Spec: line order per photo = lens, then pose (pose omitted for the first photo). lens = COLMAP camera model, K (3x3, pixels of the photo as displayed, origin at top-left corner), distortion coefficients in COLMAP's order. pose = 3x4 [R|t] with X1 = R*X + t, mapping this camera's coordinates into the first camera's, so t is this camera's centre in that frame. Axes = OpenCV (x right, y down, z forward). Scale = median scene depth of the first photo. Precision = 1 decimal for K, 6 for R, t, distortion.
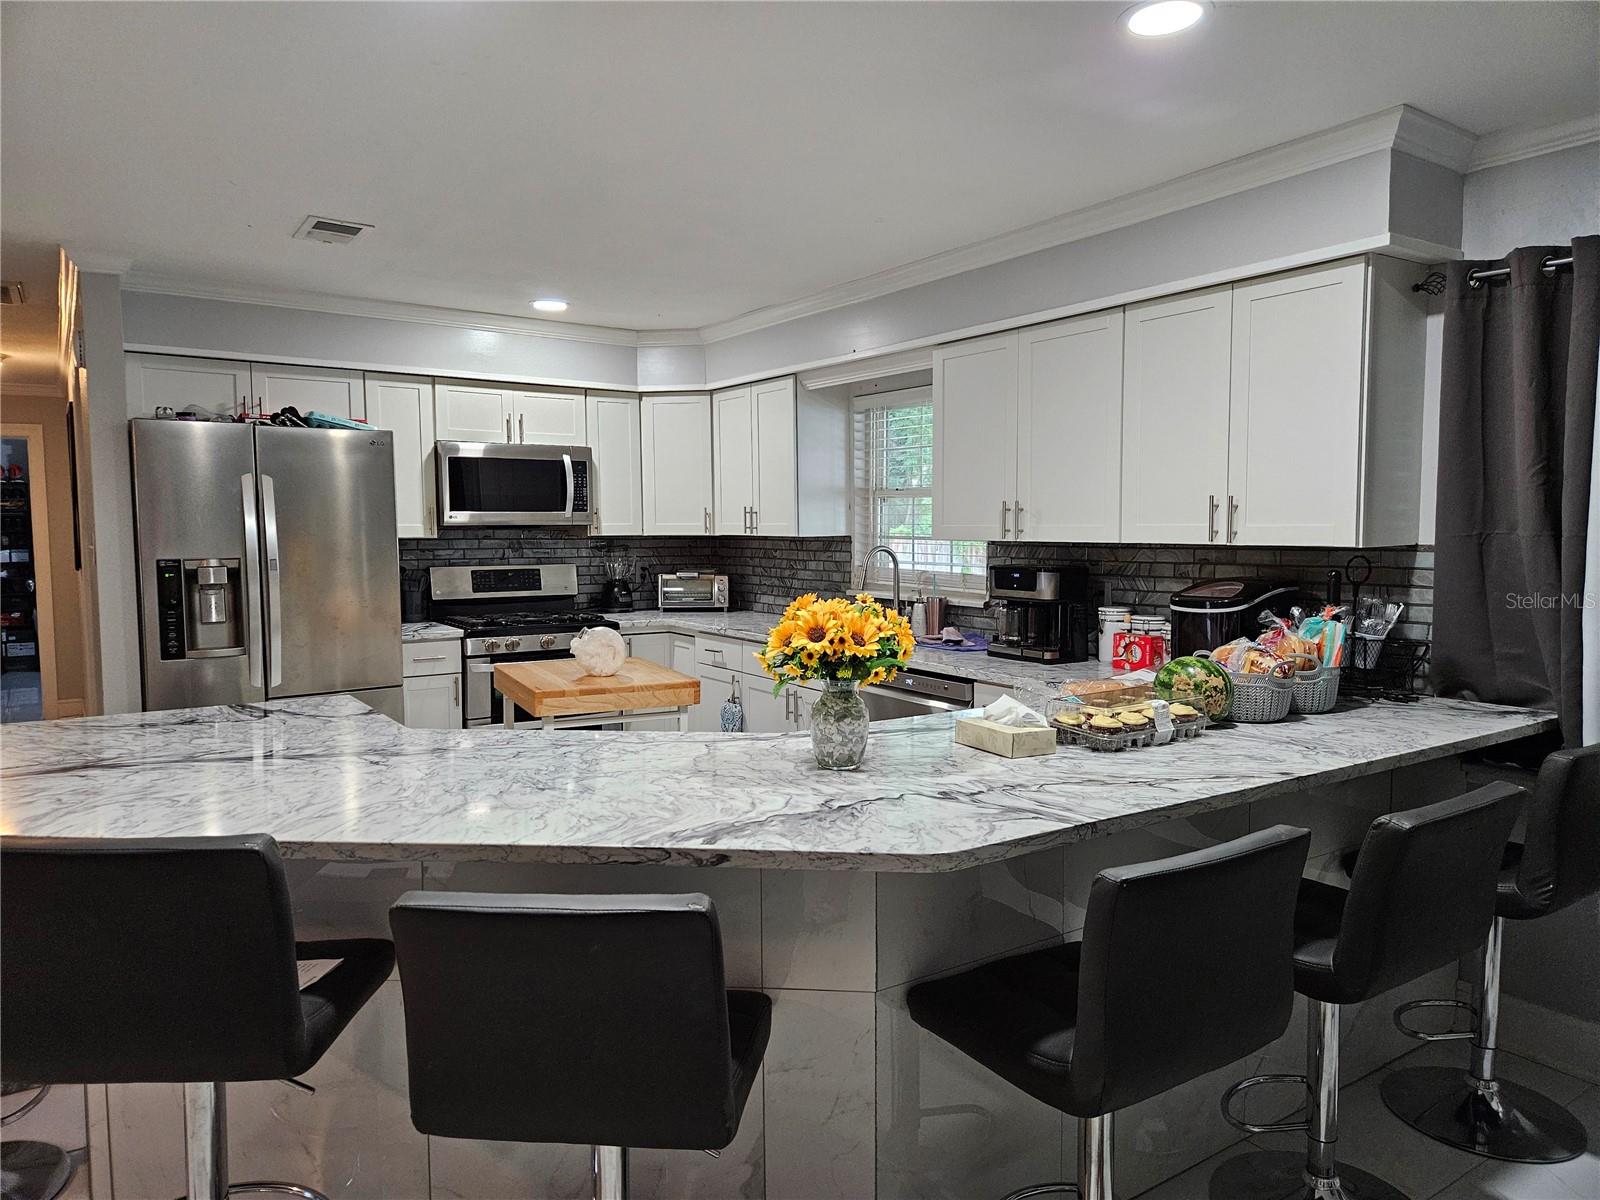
lens RADIAL K [[1062.3, 0, 803.8], [0, 1062.3, 595.4], [0, 0, 1]] dist [0.070834, -0.055890]
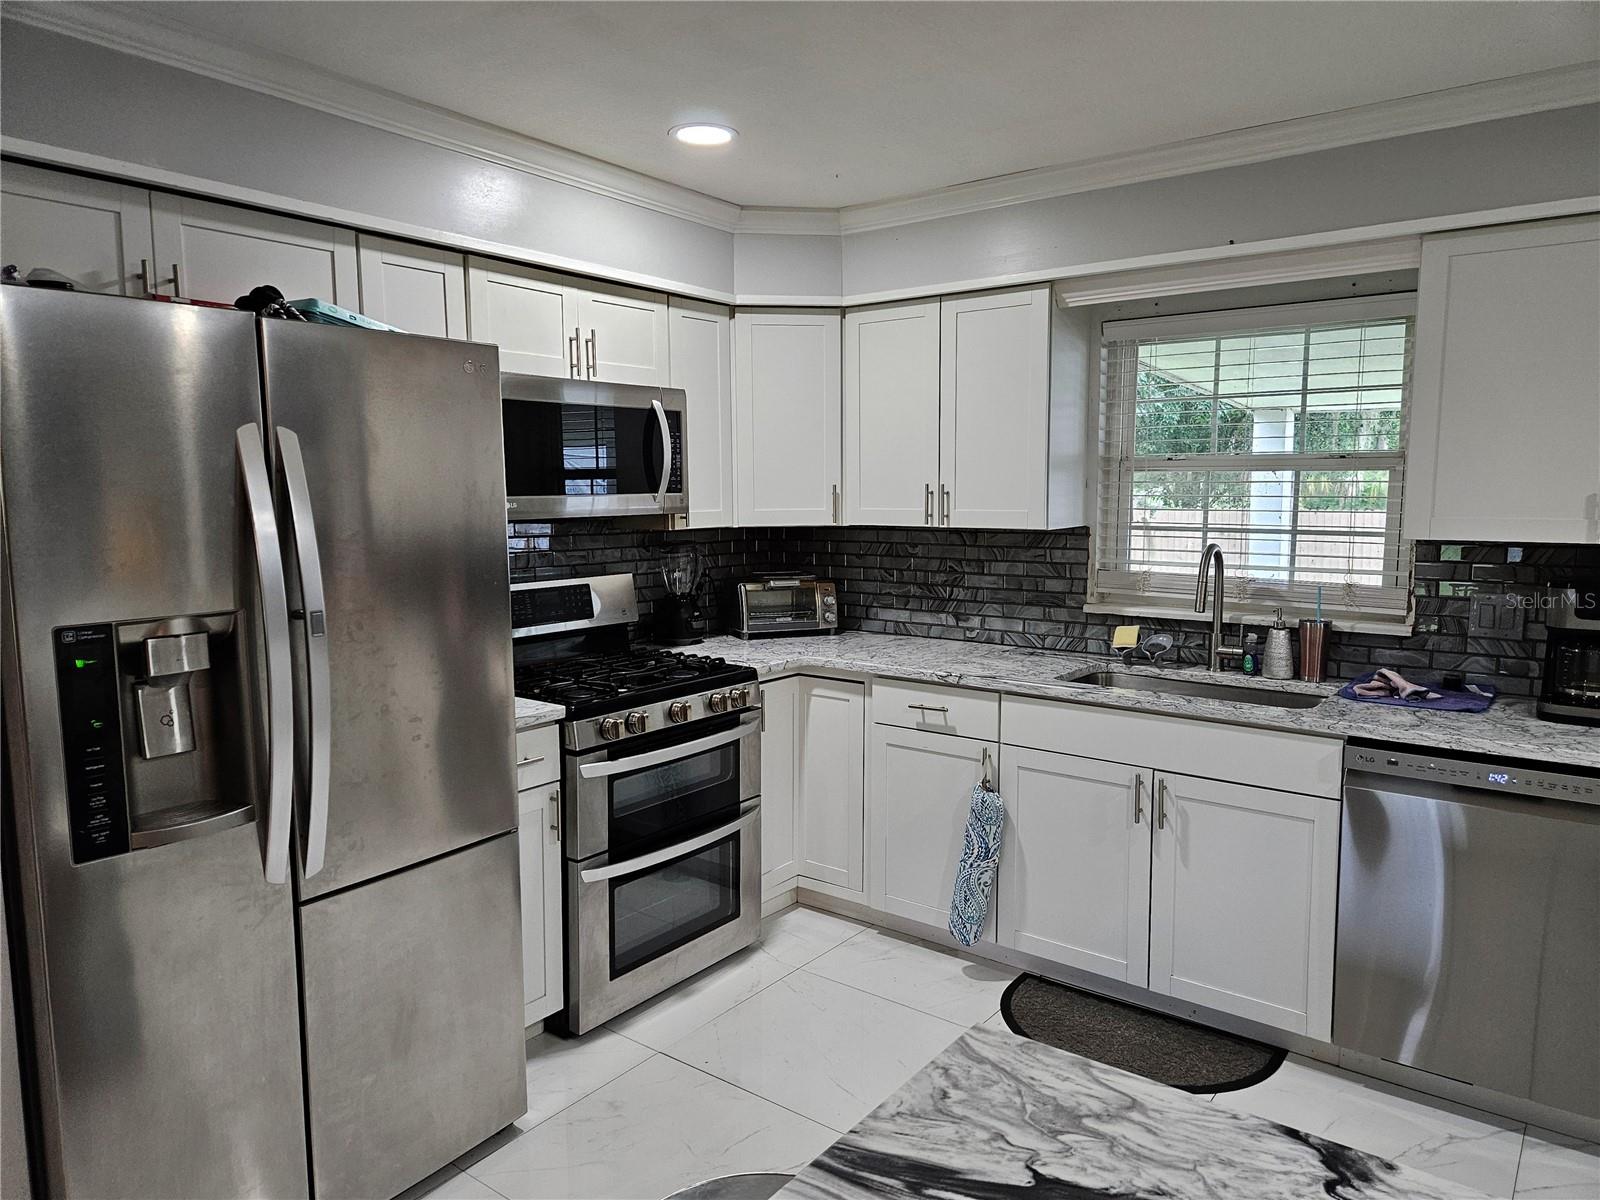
lens RADIAL K [[1062.3, 0, 797.3], [0, 1062.3, 597.4], [0, 0, 1]] dist [0.070834, -0.055890]
pose [[0.950196, -0.034533, 0.309733, -0.482250], [0.023338, 0.998936, 0.039777, -0.057661], [-0.310778, -0.030568, 0.949991, 0.547572]]
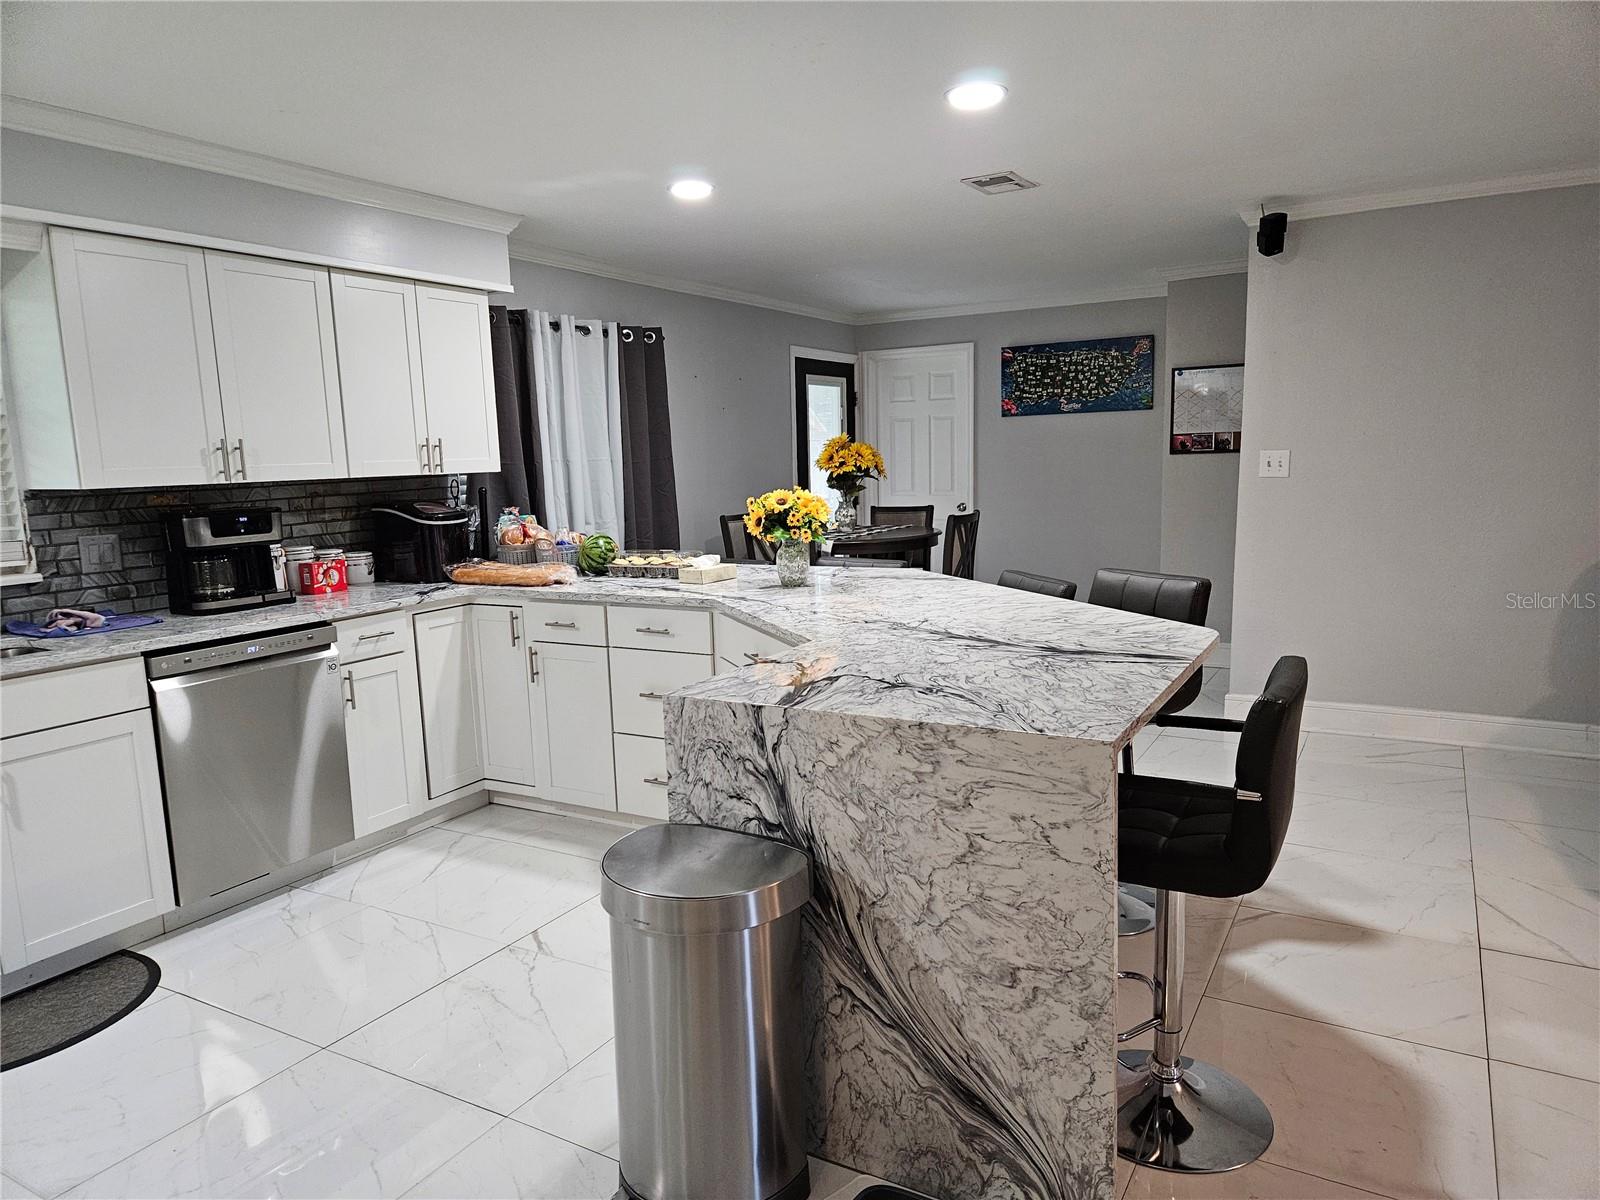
lens RADIAL K [[1062.3, 0, 797.4], [0, 1062.3, 605.7], [0, 0, 1]] dist [0.070834, -0.055890]
pose [[-0.435226, -0.116696, 0.892726, -0.881139], [0.093918, 0.980270, 0.173927, -0.064329], [-0.895409, 0.159541, -0.415679, 0.982017]]
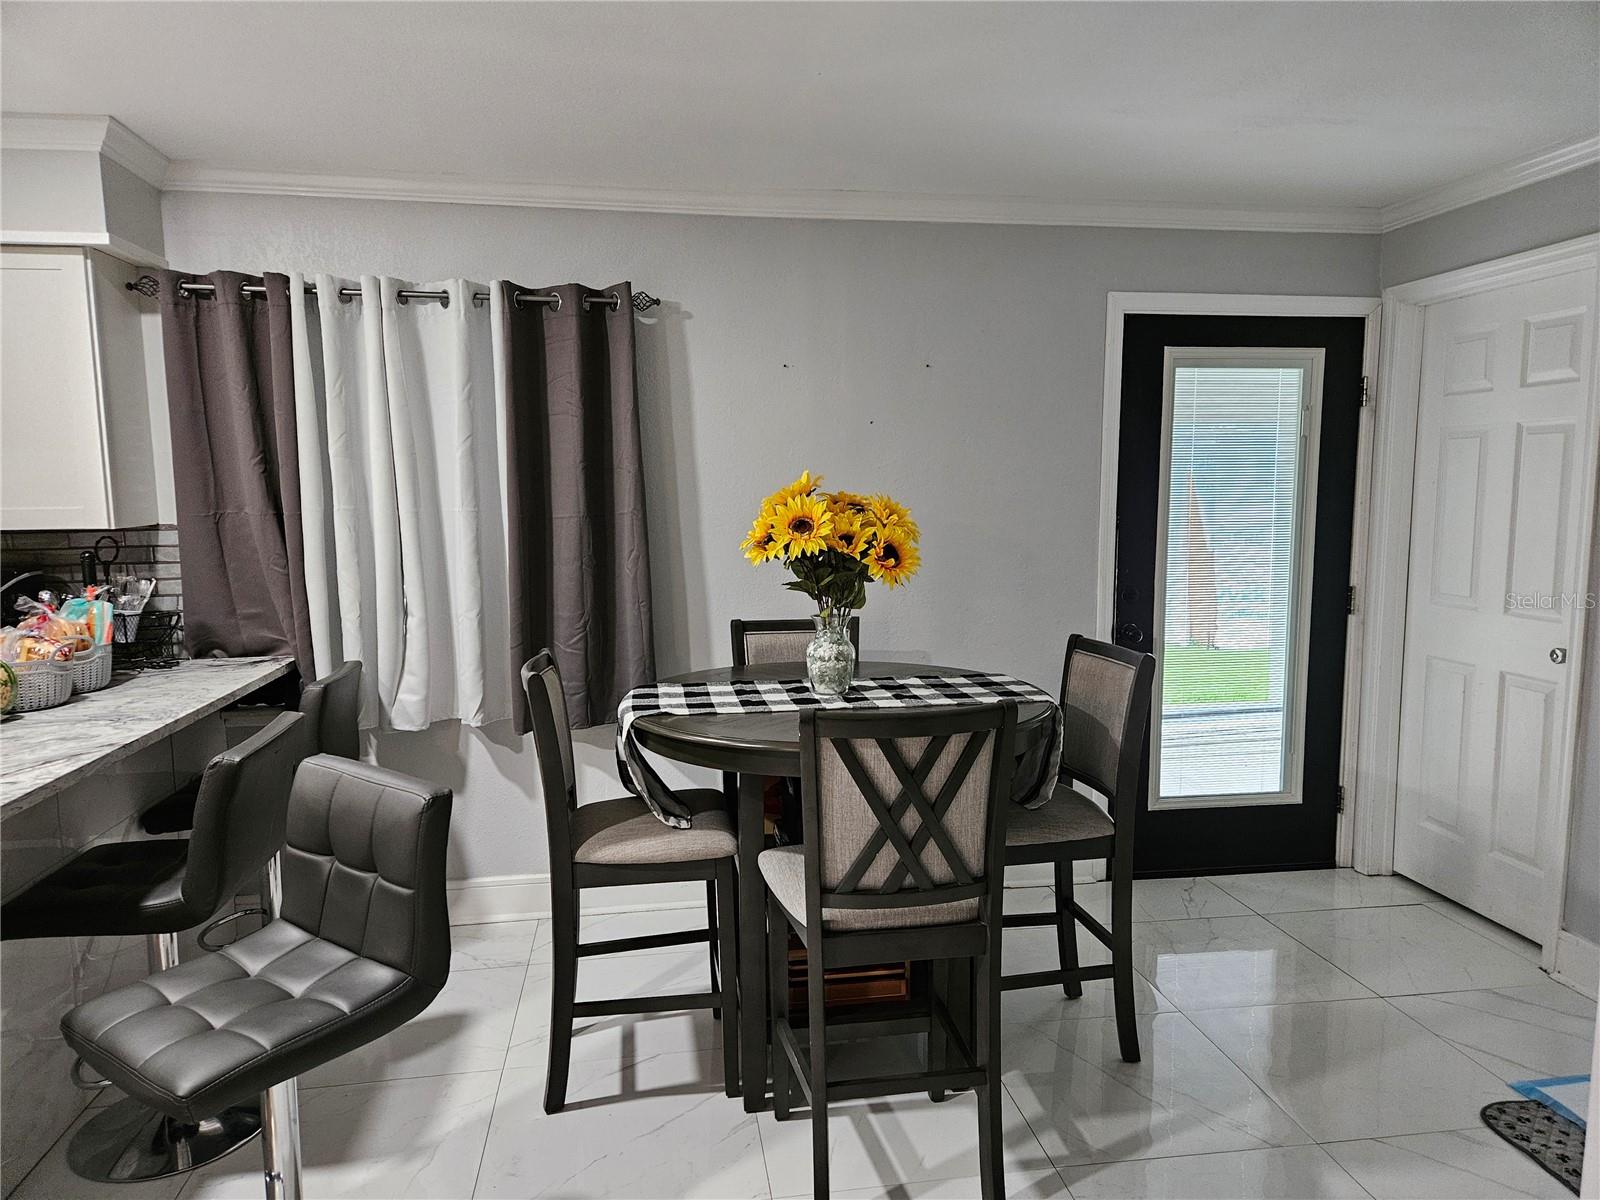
lens RADIAL K [[1062.3, 0, 805.0], [0, 1062.3, 611.2], [0, 0, 1]] dist [0.070834, -0.055890]
pose [[0.426449, -0.106511, 0.898219, -0.123383], [0.070451, 0.993937, 0.084413, -0.004889], [-0.901764, 0.027283, 0.431367, -0.051558]]
